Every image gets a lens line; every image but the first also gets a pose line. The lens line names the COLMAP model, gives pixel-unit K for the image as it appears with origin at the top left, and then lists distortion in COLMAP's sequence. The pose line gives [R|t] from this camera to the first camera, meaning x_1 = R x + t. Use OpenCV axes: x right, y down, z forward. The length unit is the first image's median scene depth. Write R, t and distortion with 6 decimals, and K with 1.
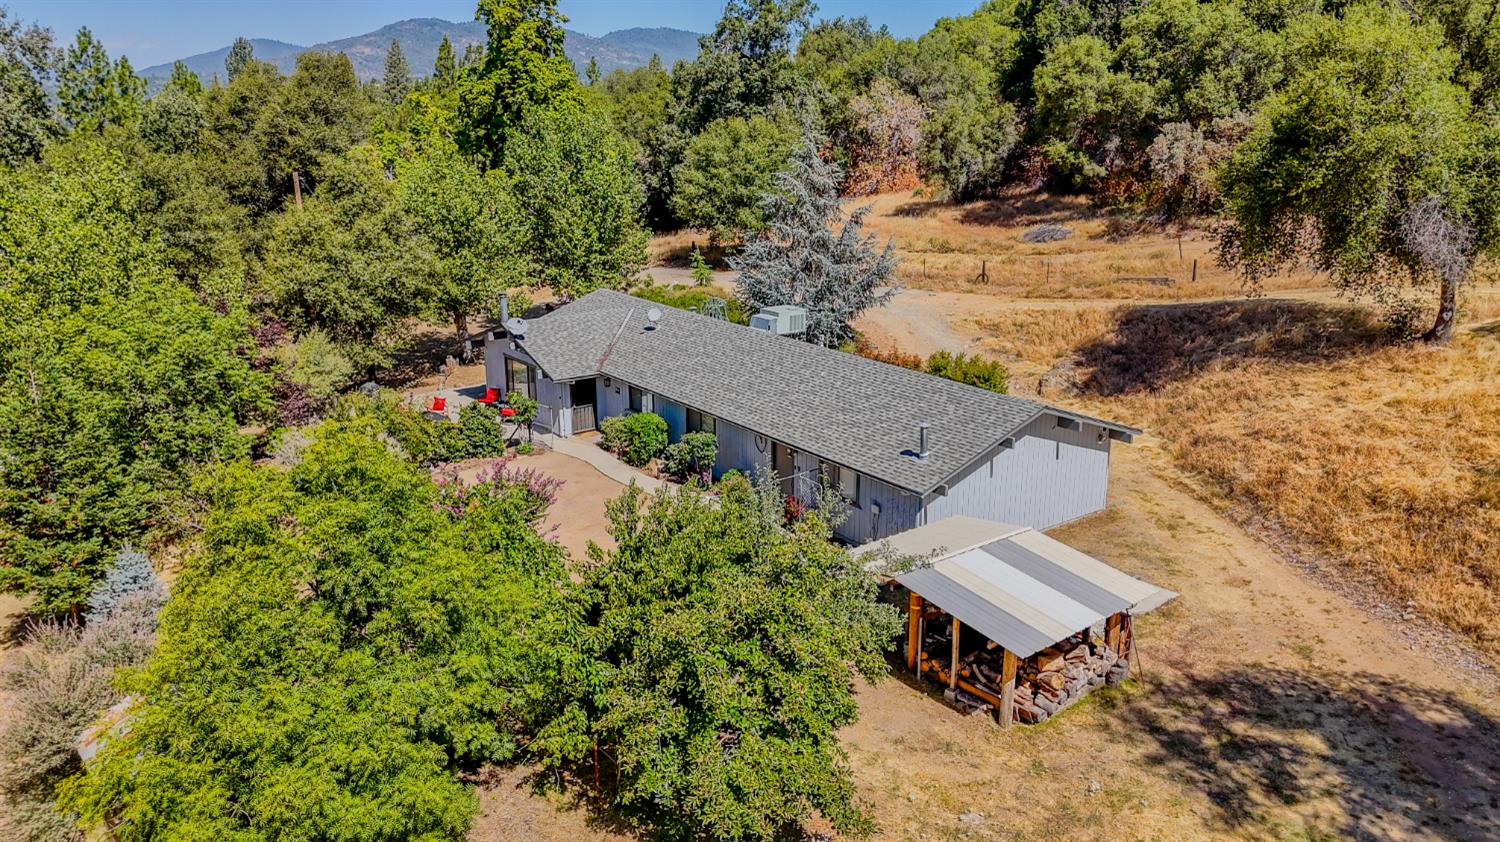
lens RADIAL K [[1118.4, 0, 744.7], [0, 1118.4, 422.2], [0, 0, 1]] dist [0.051569, -0.039578]
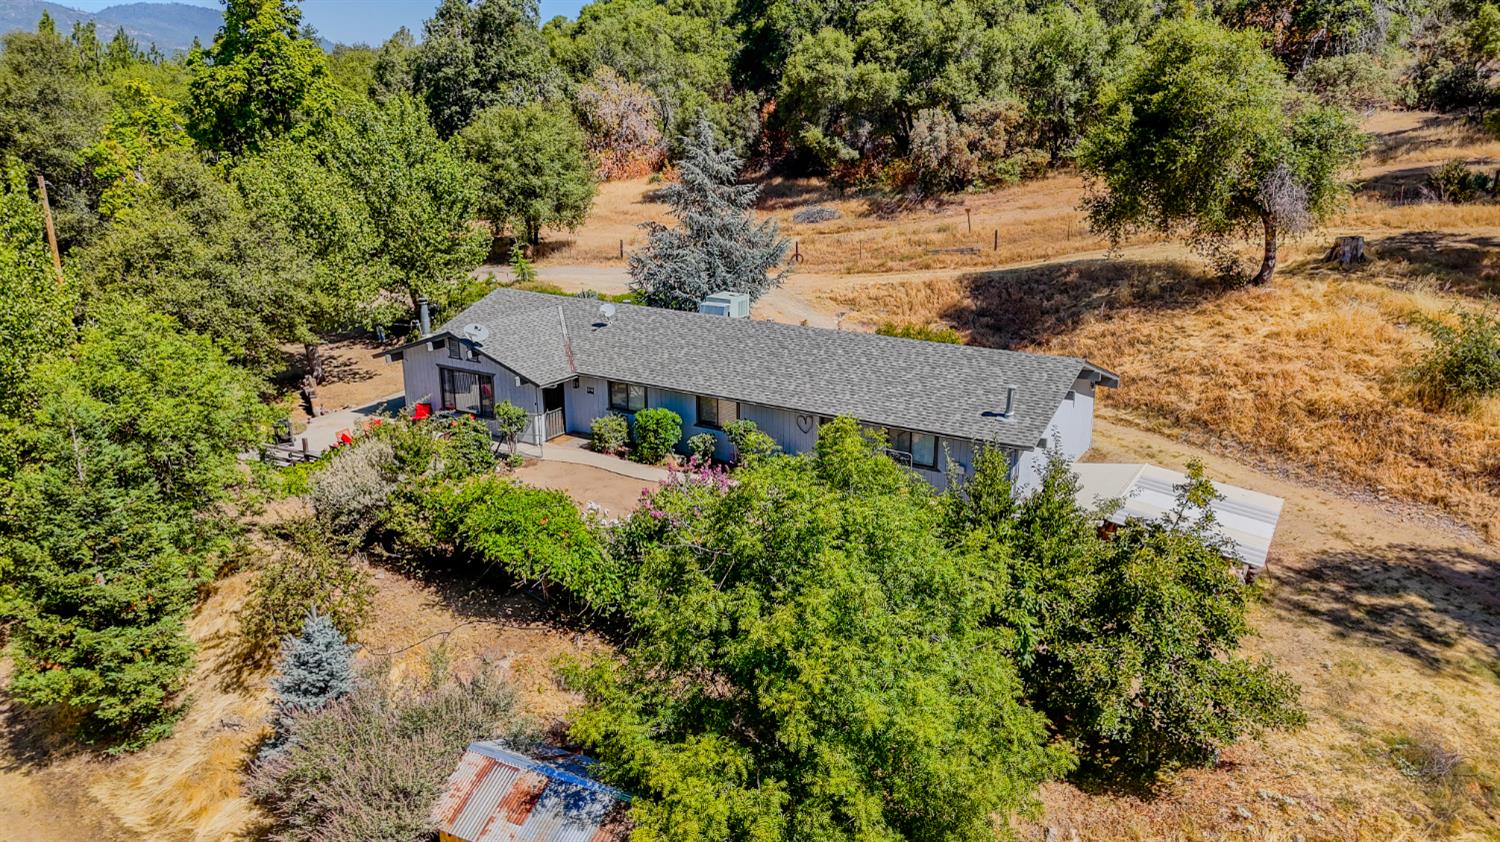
lens RADIAL K [[1118.4, 0, 748.3], [0, 1118.4, 425.4], [0, 0, 1]] dist [0.051569, -0.039578]
pose [[0.929205, -0.109084, 0.353098, -0.349971], [0.104297, 0.994011, 0.032618, -0.016668], [-0.354541, 0.006518, 0.935018, 0.048103]]
